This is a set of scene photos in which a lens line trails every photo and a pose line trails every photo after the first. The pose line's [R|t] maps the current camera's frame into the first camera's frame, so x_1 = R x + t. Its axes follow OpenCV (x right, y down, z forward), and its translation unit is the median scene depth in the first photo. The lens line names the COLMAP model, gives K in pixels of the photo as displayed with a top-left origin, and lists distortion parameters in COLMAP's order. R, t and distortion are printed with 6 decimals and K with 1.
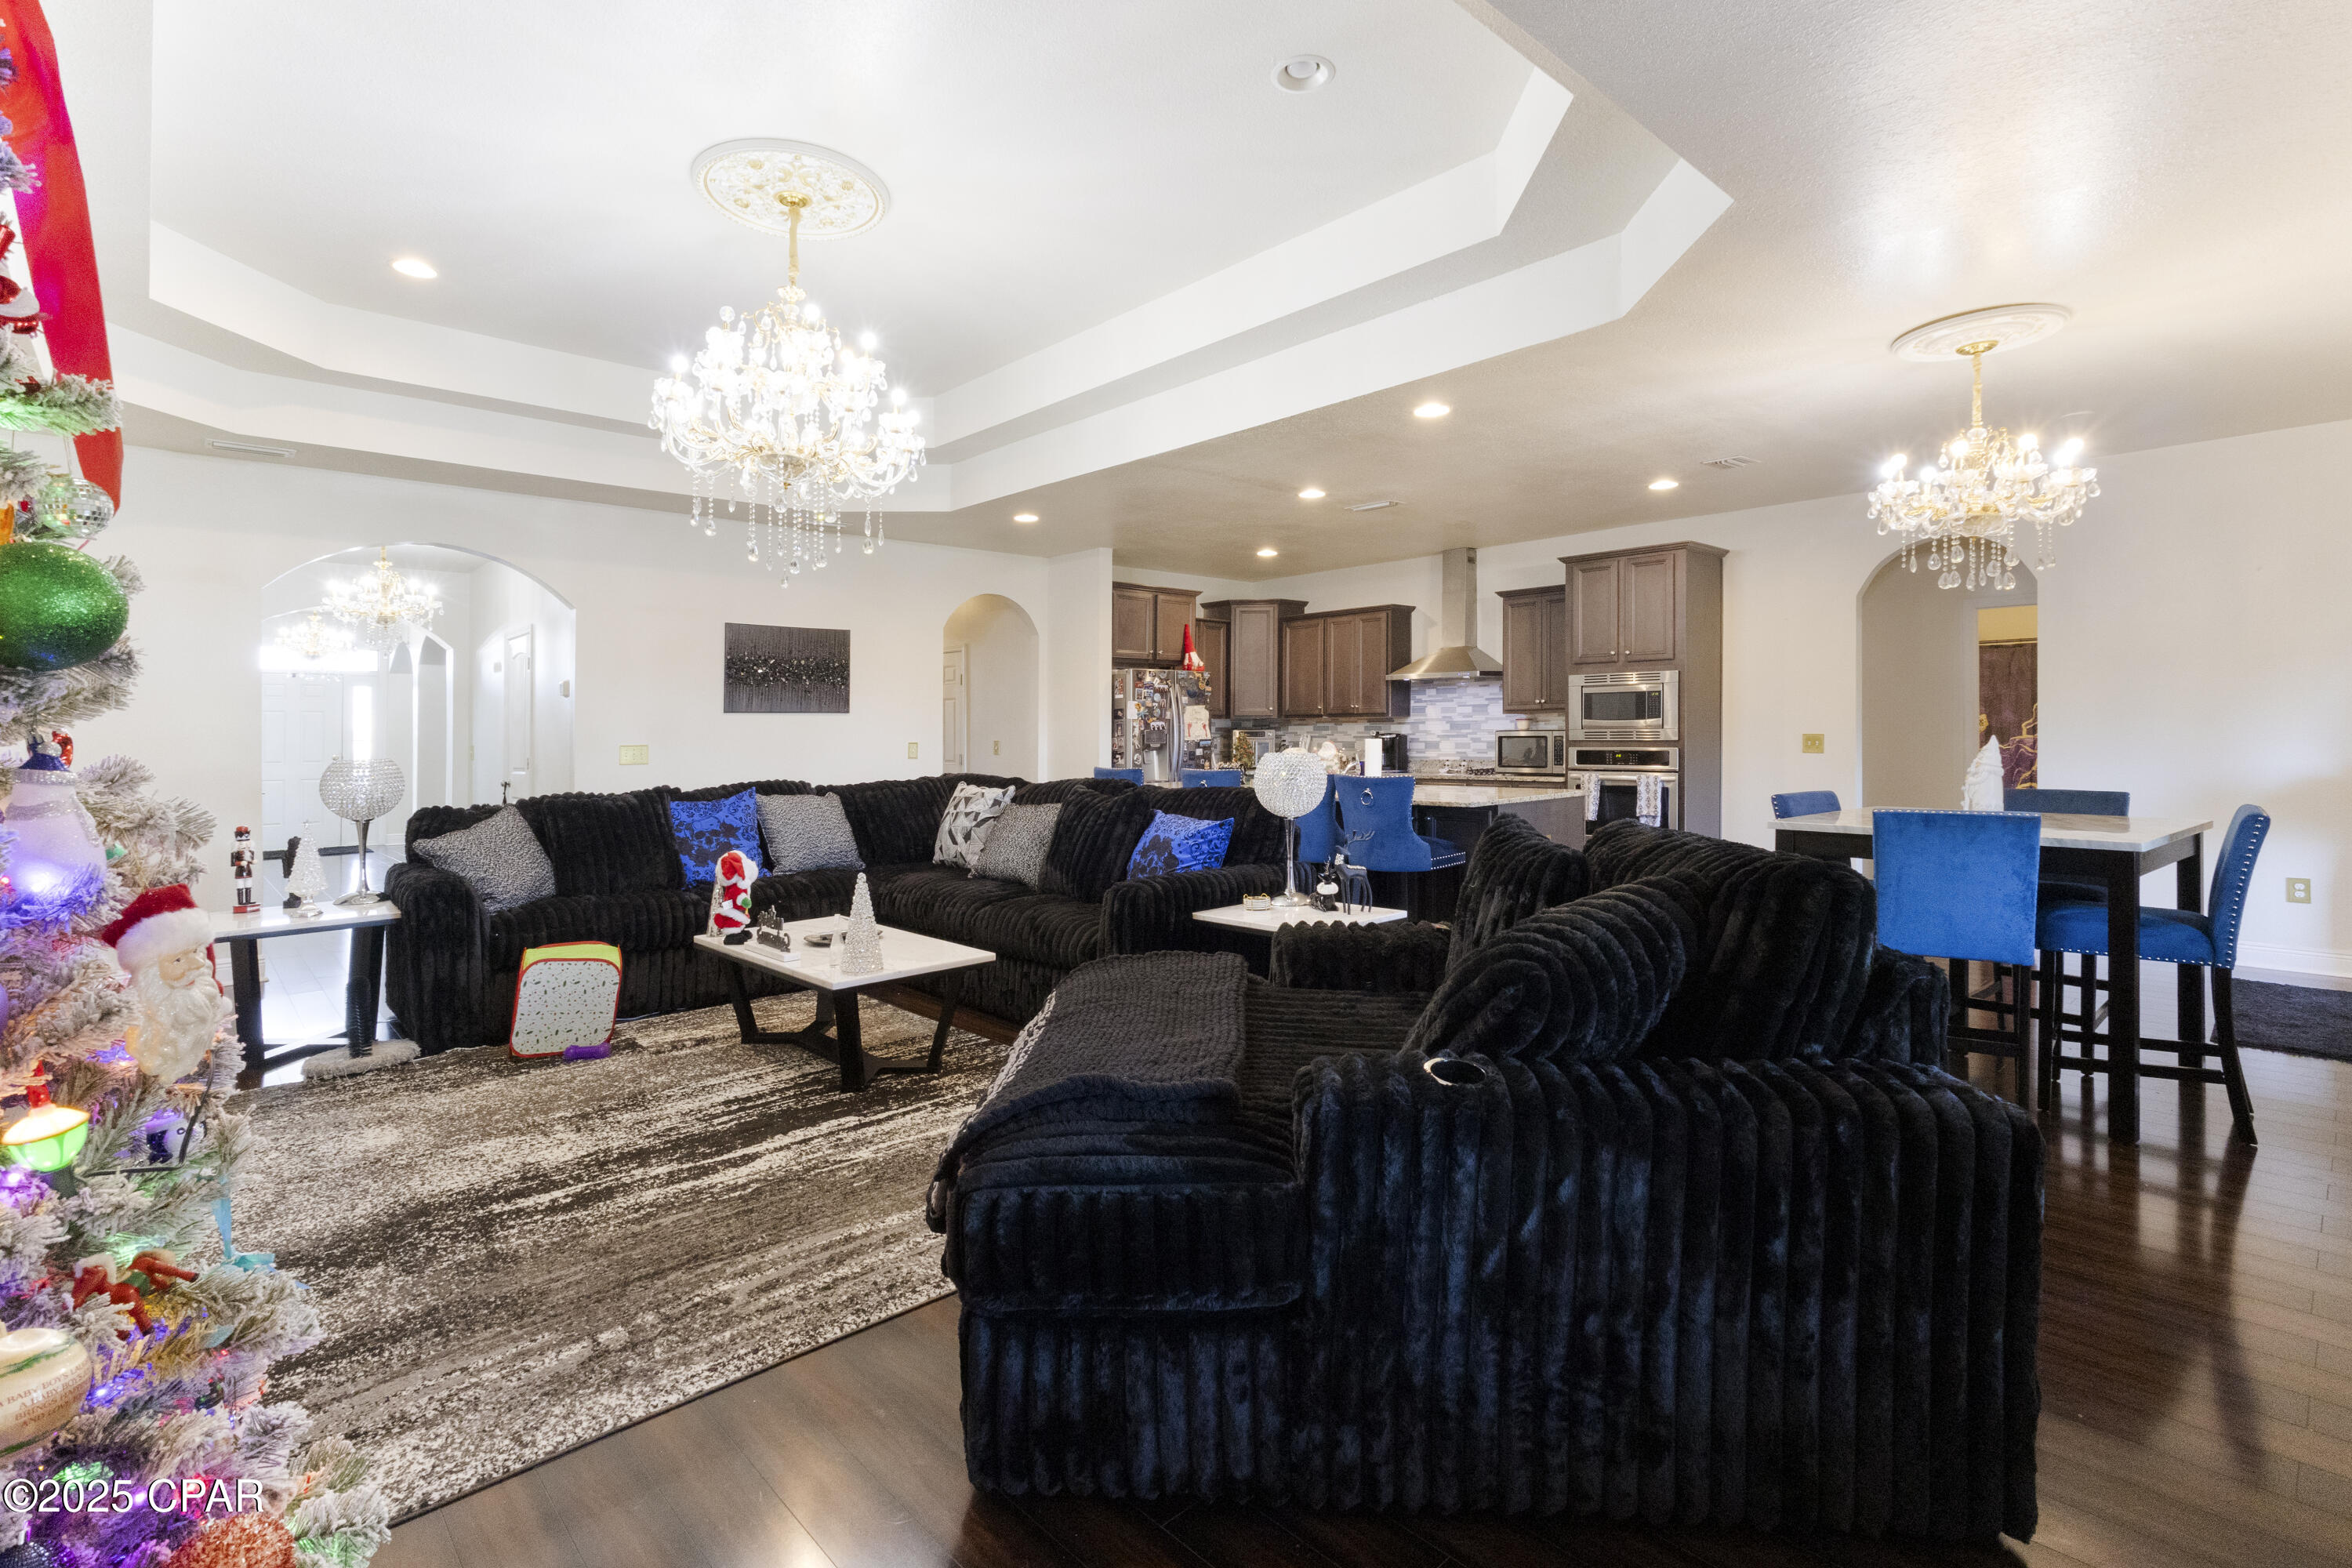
lens RADIAL K [[1110.3, 0, 1176.6], [0, 1110.3, 765.3], [0, 0, 1]] dist [0.022137, 0.000181]
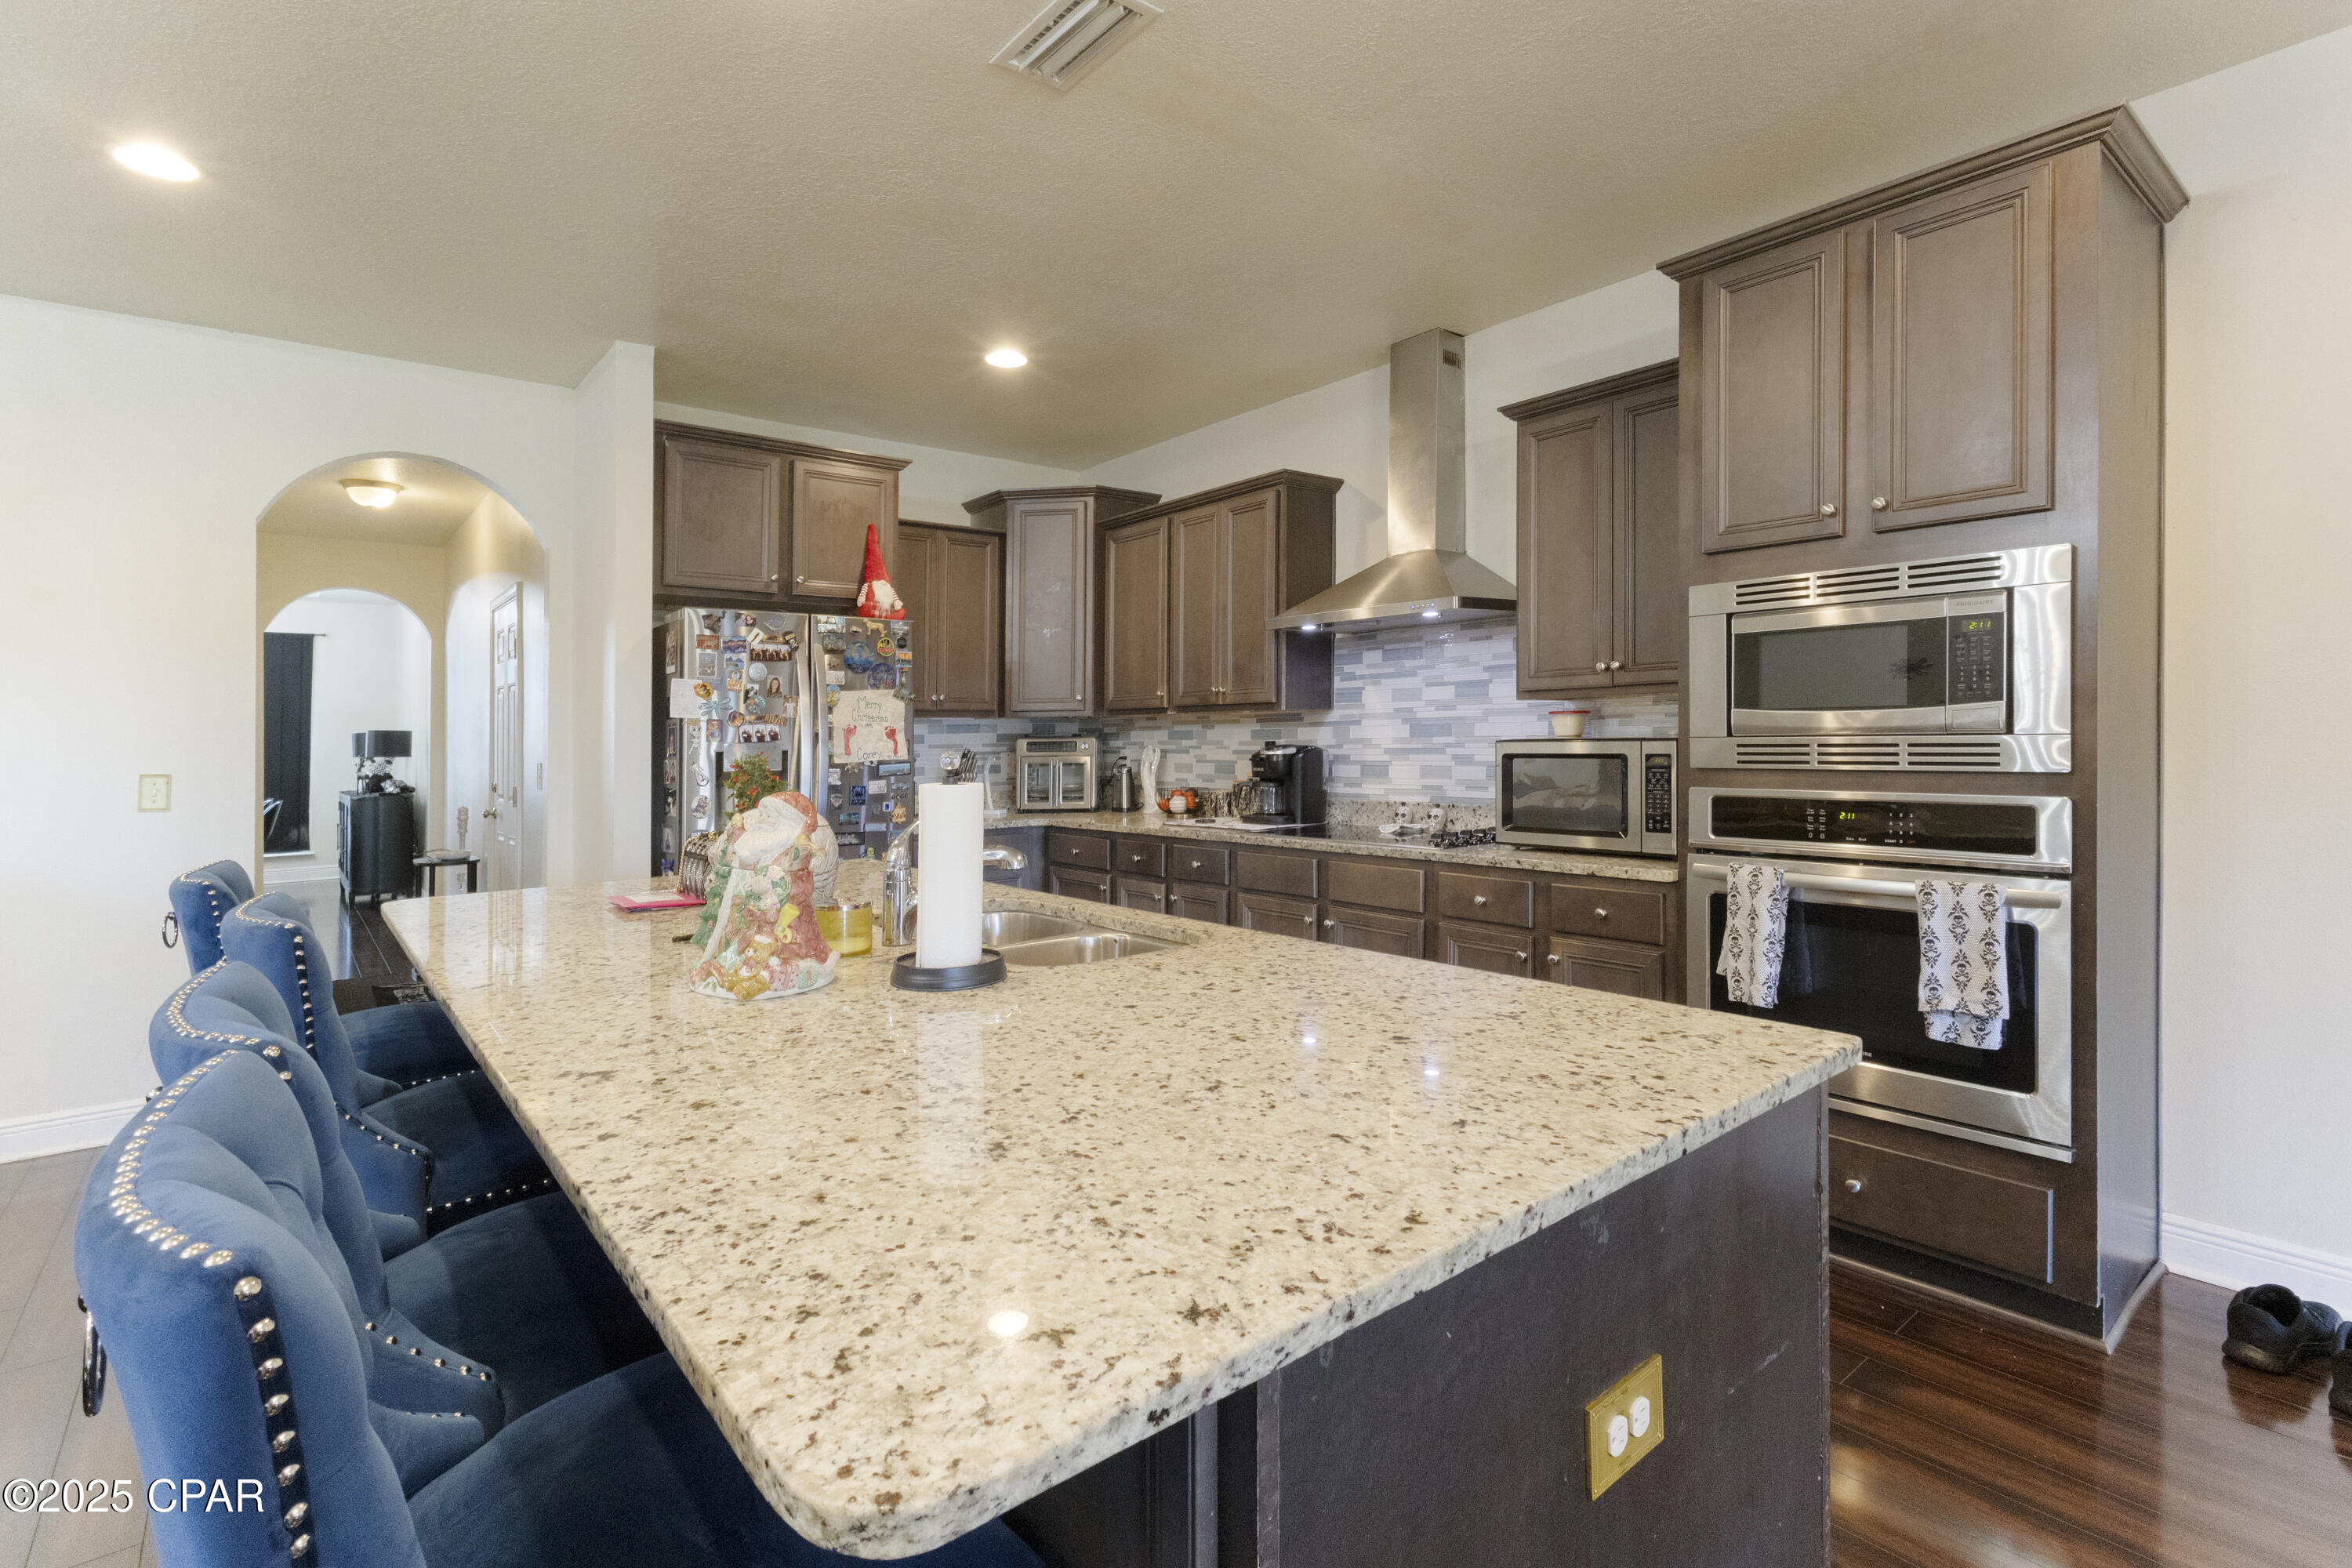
lens RADIAL K [[1110.3, 0, 1174.4], [0, 1110.3, 774.7], [0, 0, 1]] dist [0.022137, 0.000181]
pose [[0.998199, -0.003773, -0.059866, 0.179194], [0.004033, 0.999983, 0.004234, -0.019019], [0.059849, -0.004468, 0.998197, 0.542447]]
